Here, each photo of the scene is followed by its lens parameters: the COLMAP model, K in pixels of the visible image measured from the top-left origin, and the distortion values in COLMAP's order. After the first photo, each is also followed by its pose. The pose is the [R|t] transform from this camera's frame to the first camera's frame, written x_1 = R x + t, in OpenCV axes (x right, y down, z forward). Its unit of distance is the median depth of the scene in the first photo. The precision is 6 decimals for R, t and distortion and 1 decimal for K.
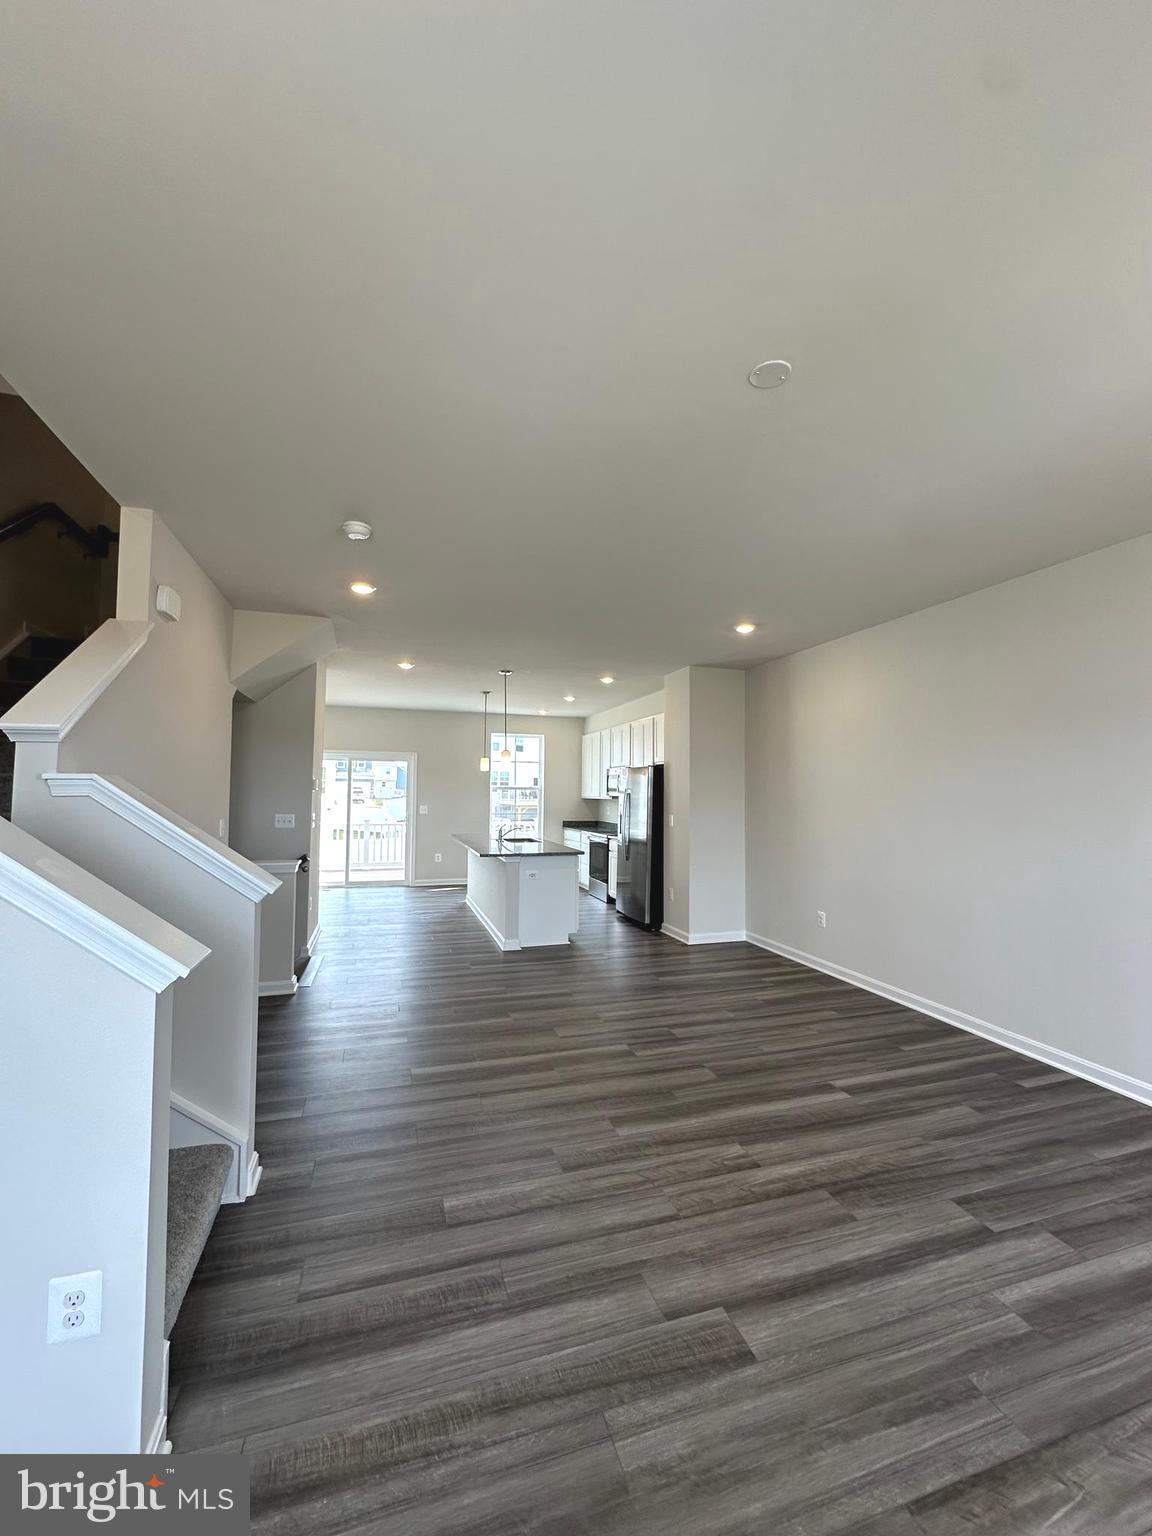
lens RADIAL K [[612.7, 0, 571.5], [0, 612.7, 768.0], [0, 0, 1]] dist [-0.002112, 0.000440]
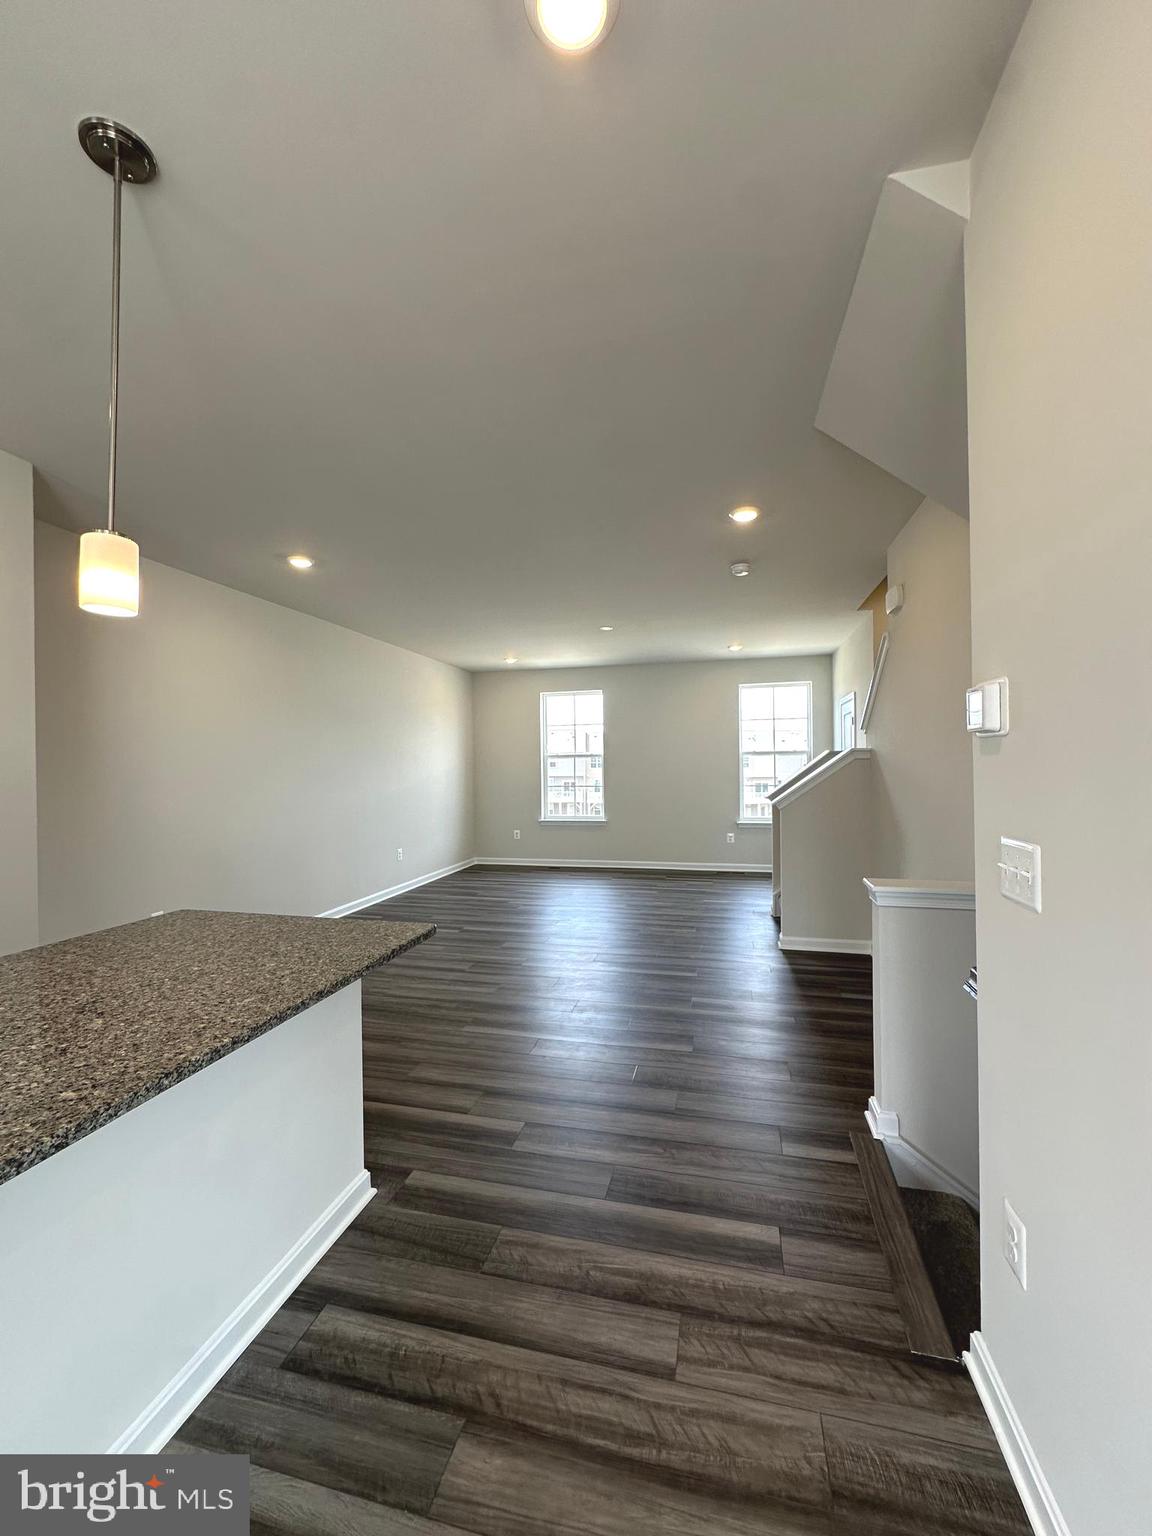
lens RADIAL K [[612.7, 0, 576.7], [0, 612.7, 769.7], [0, 0, 1]] dist [-0.002112, 0.000440]
pose [[-0.859069, -0.000344, 0.511859, -0.676678], [-0.016231, 0.999515, -0.026569, 0.104988], [-0.511602, -0.031133, -0.858659, 2.158233]]
